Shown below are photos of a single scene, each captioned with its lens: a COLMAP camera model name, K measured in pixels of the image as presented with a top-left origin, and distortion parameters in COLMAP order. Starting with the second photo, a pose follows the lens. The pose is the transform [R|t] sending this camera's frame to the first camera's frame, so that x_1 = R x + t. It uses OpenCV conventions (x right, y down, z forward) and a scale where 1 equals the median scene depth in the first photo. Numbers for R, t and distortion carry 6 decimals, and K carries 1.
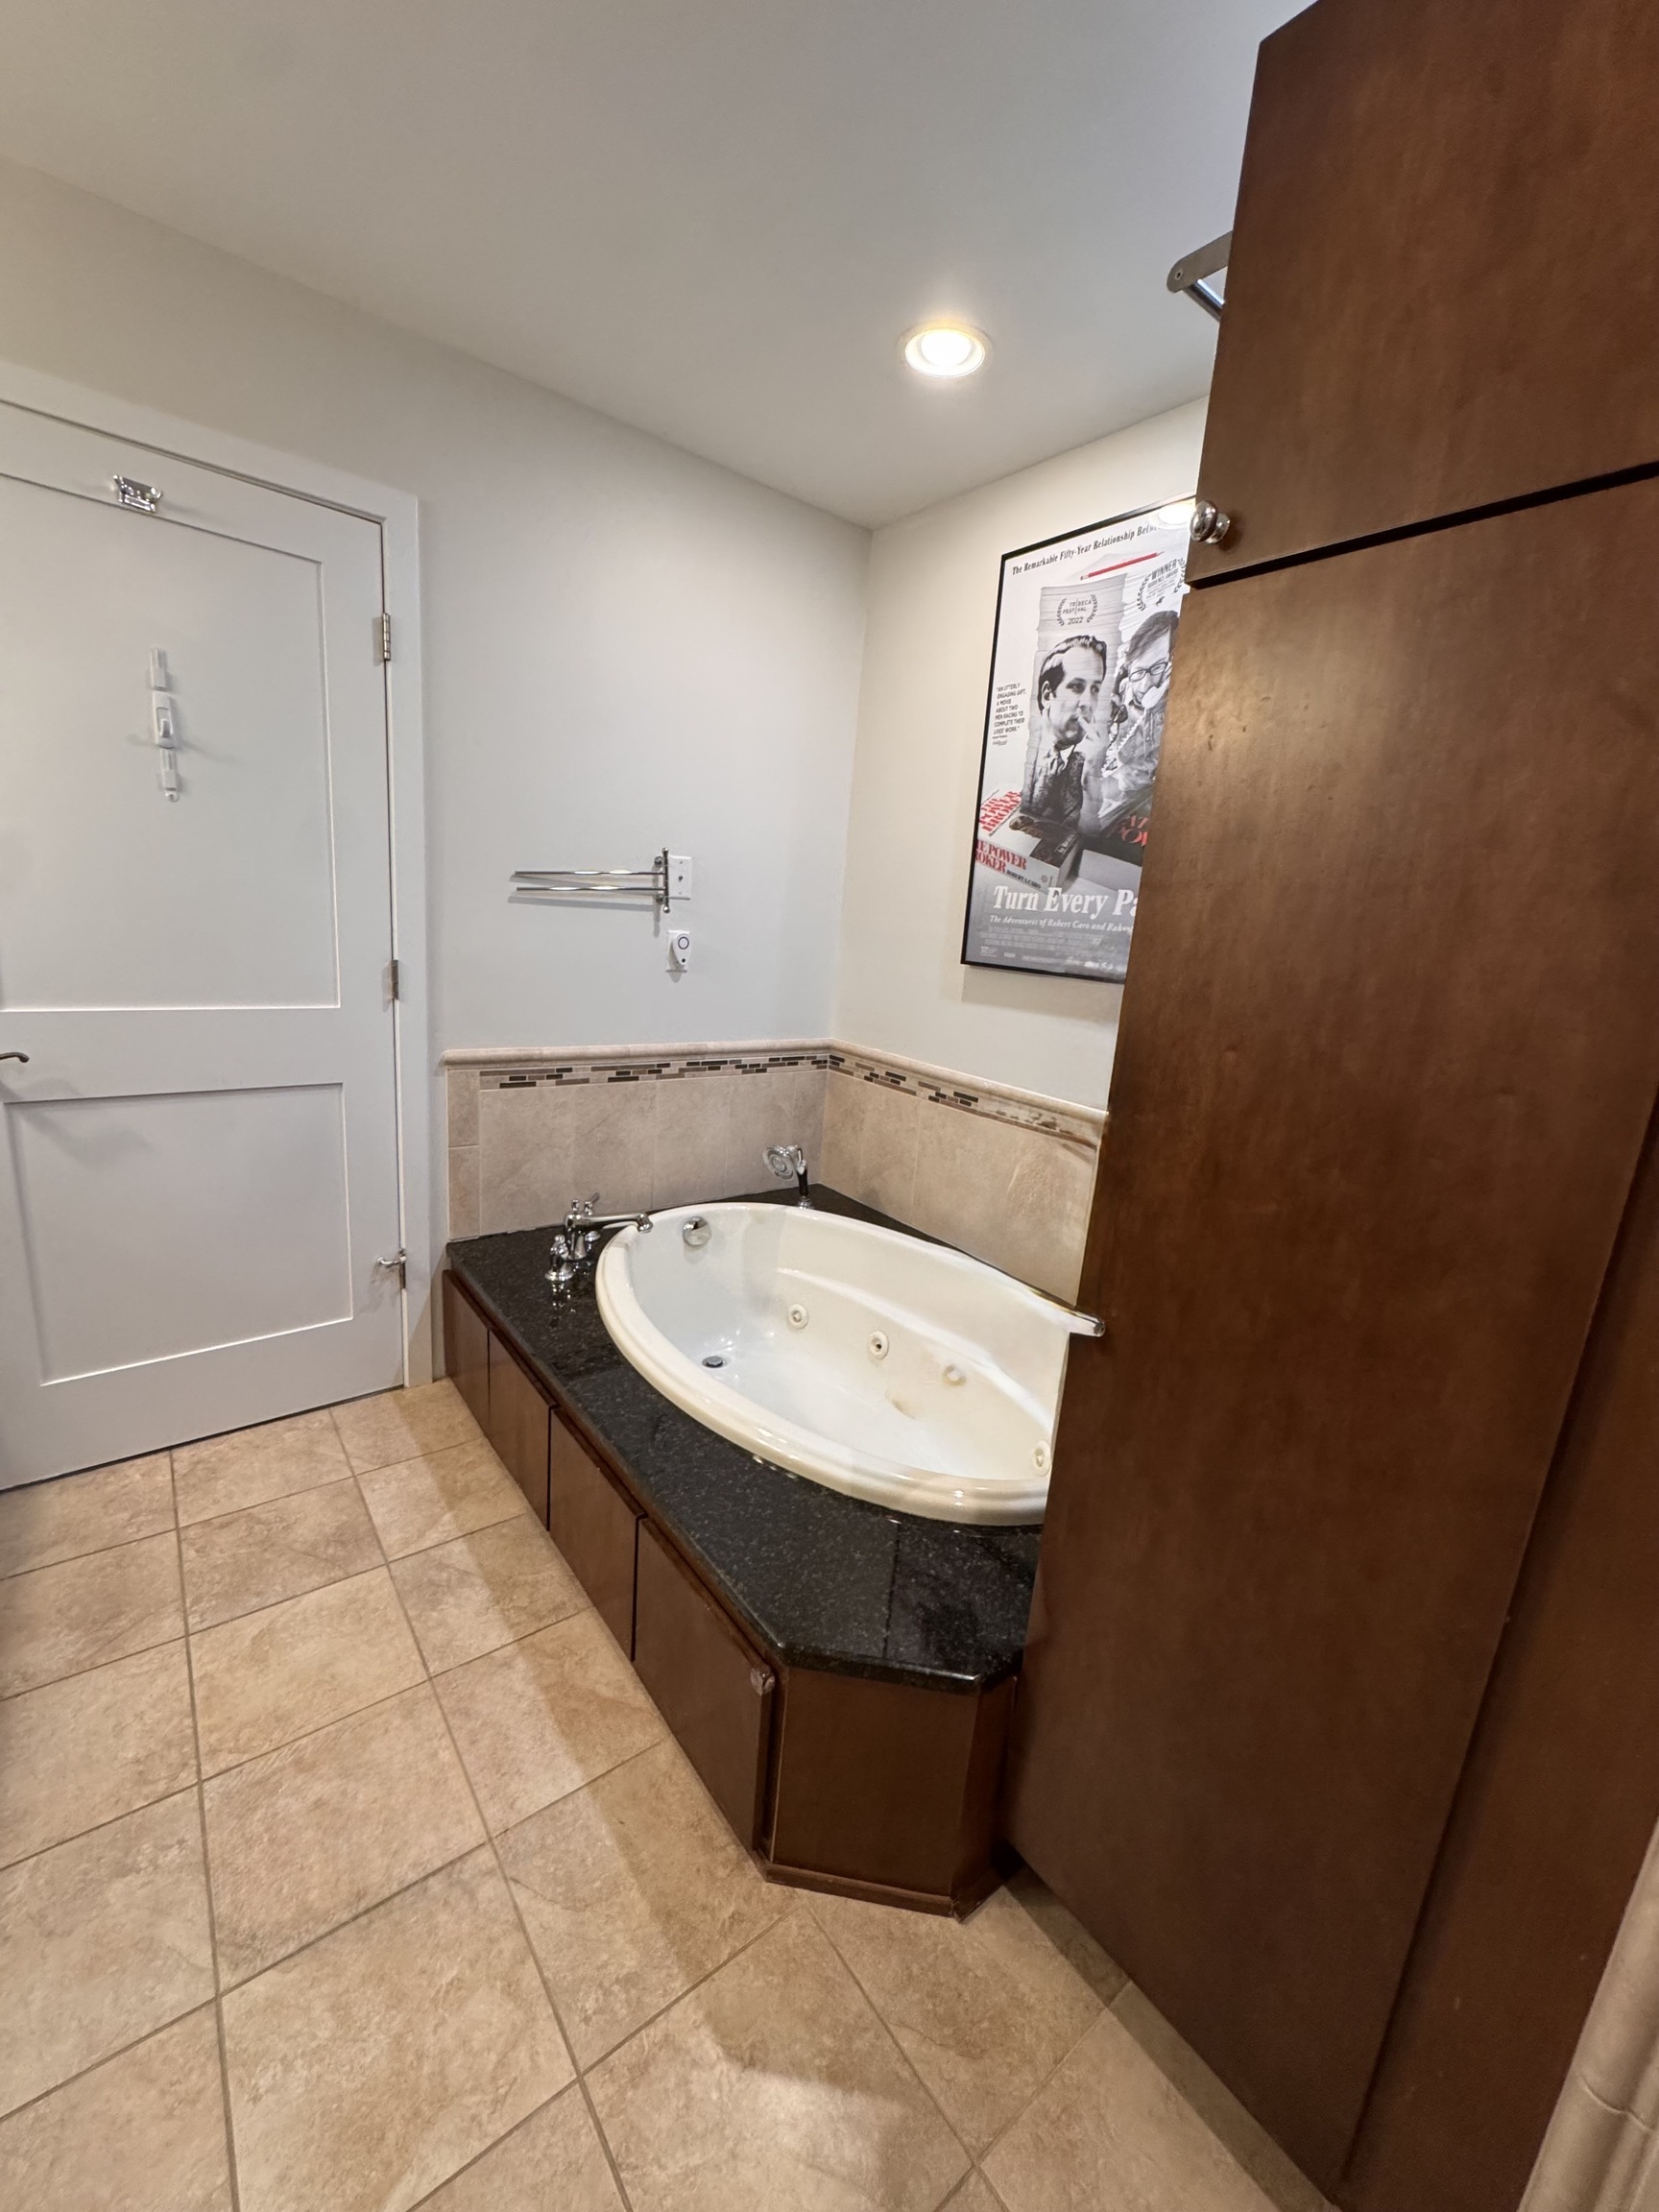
lens RADIAL K [[879.0, 0, 833.5], [0, 879.0, 1106.7], [0, 0, 1]] dist [-0.002804, 0.000716]
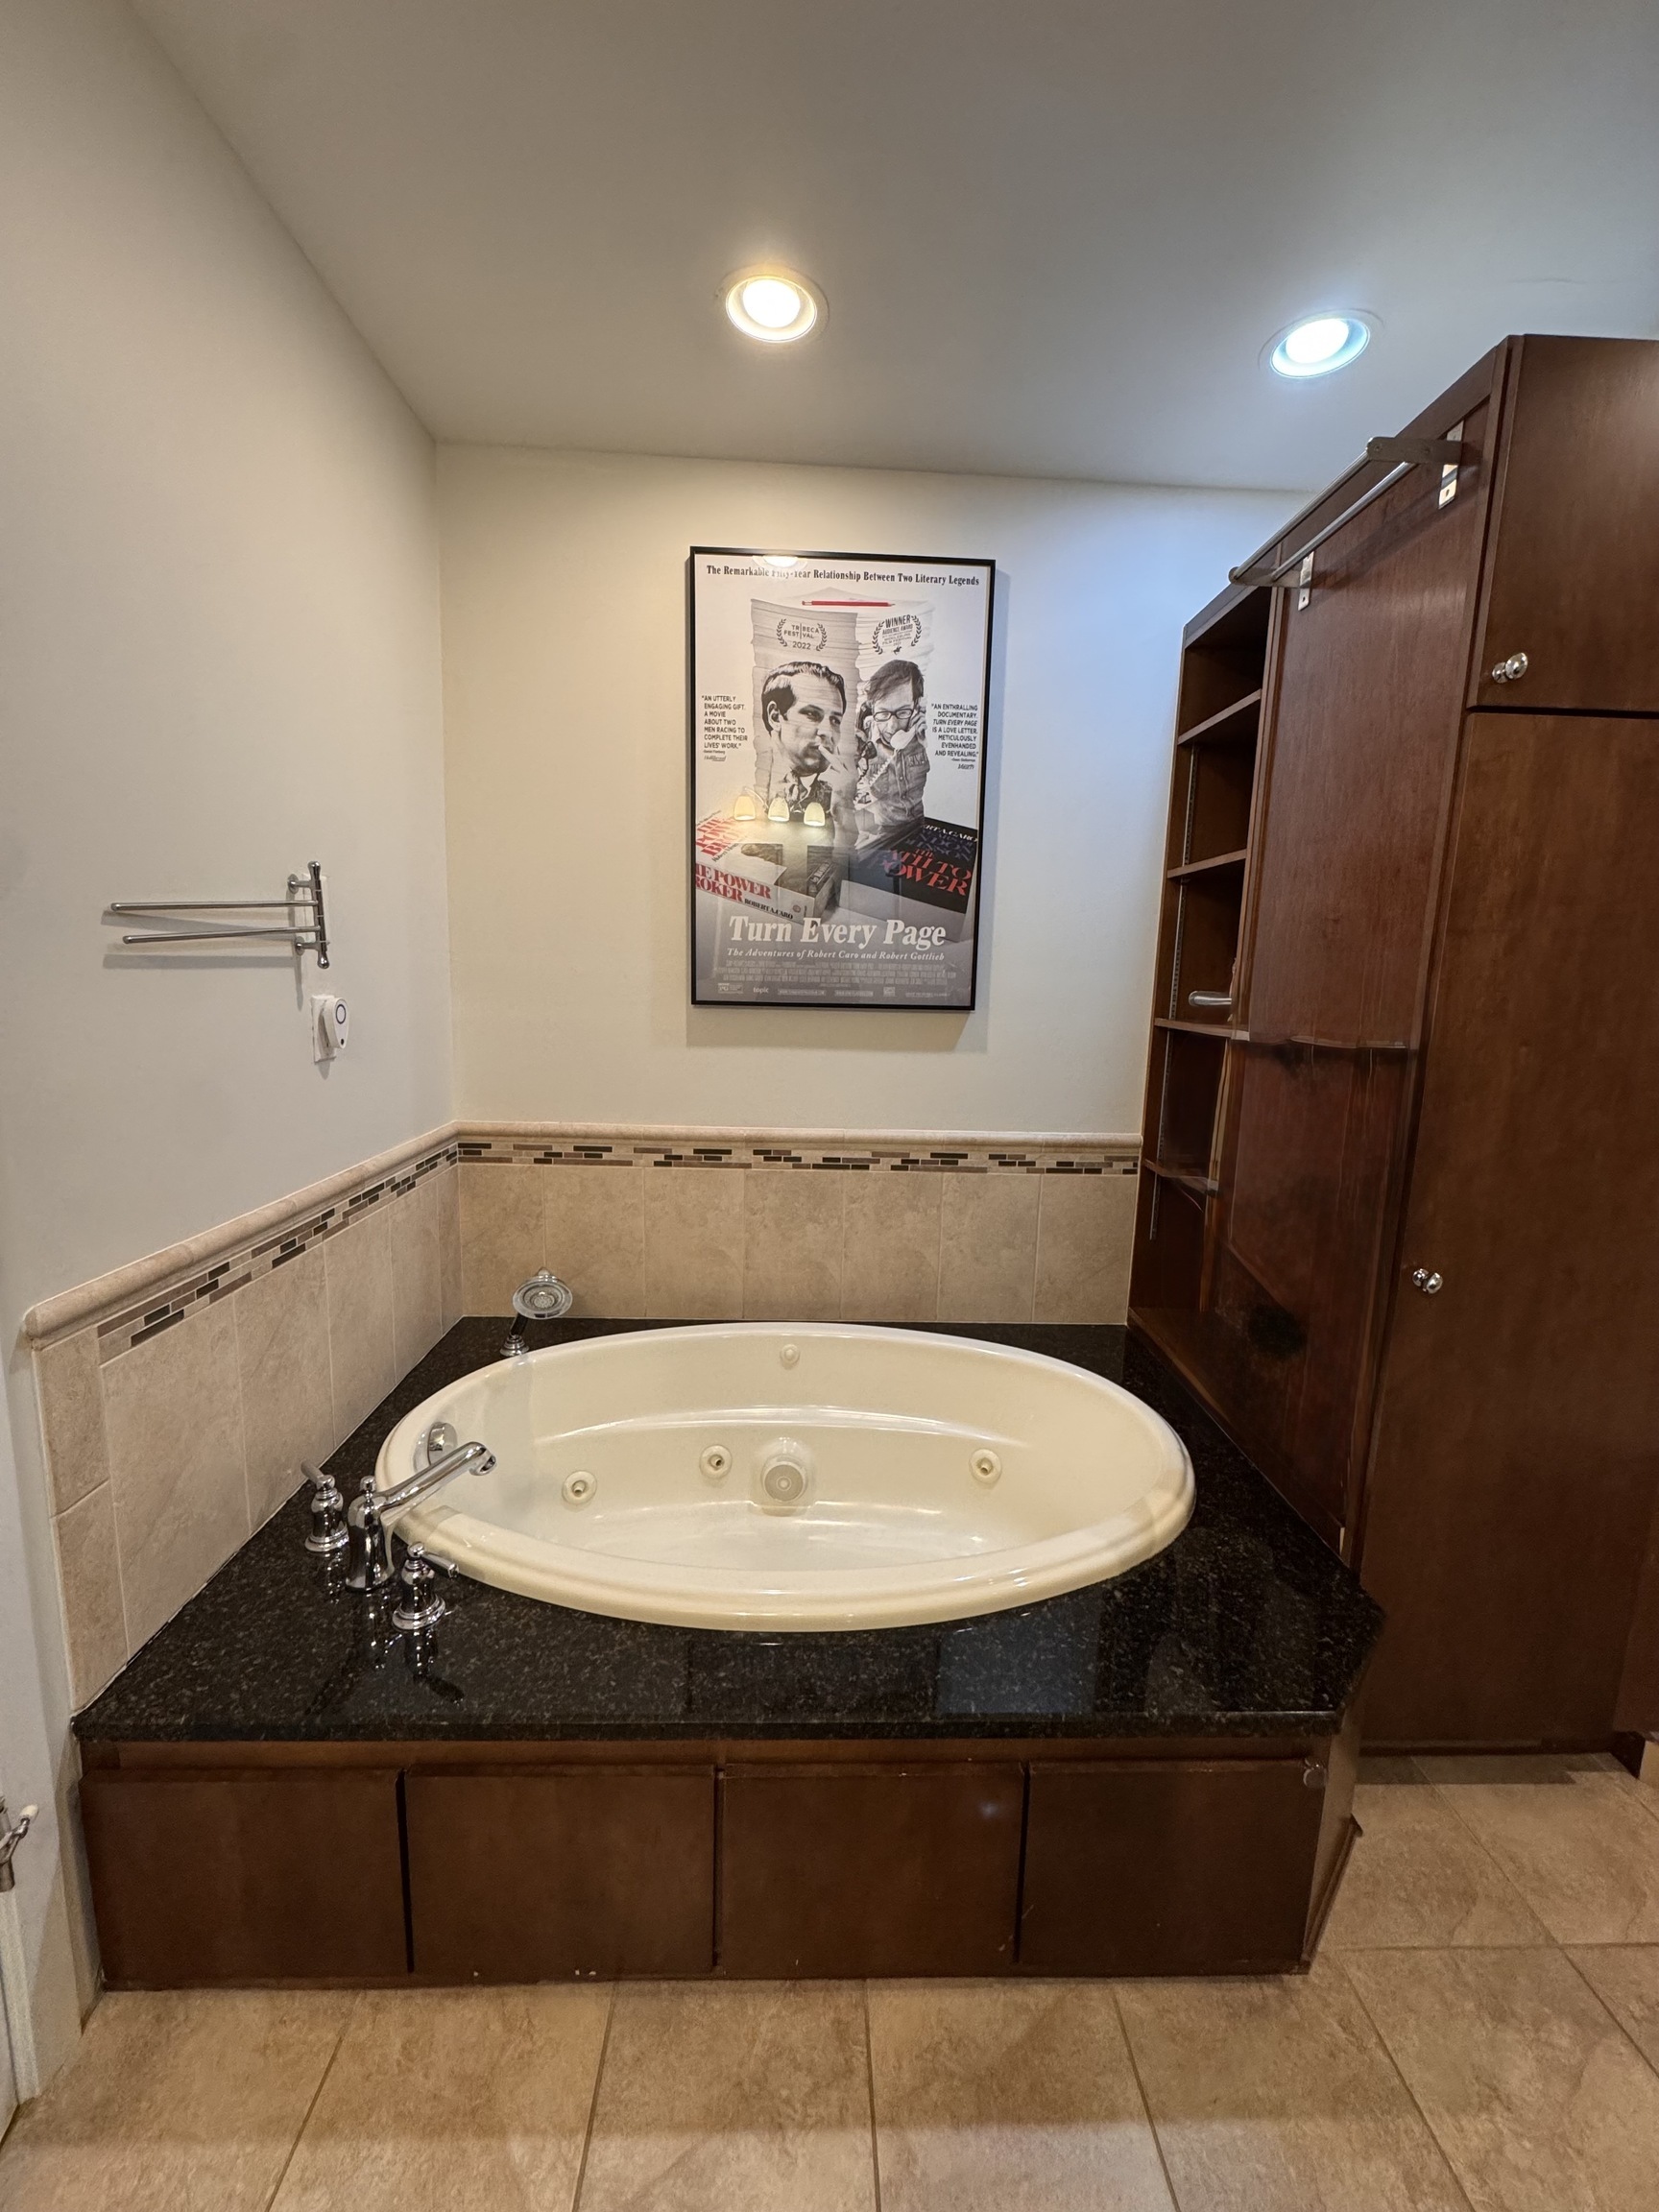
lens RADIAL K [[879.0, 0, 833.5], [0, 879.0, 1106.7], [0, 0, 1]] dist [-0.002804, 0.000716]
pose [[0.590426, -0.186402, 0.785271, -0.542584], [0.195713, 0.976991, 0.084760, -0.124240], [-0.783003, 0.103644, 0.613323, 0.411347]]
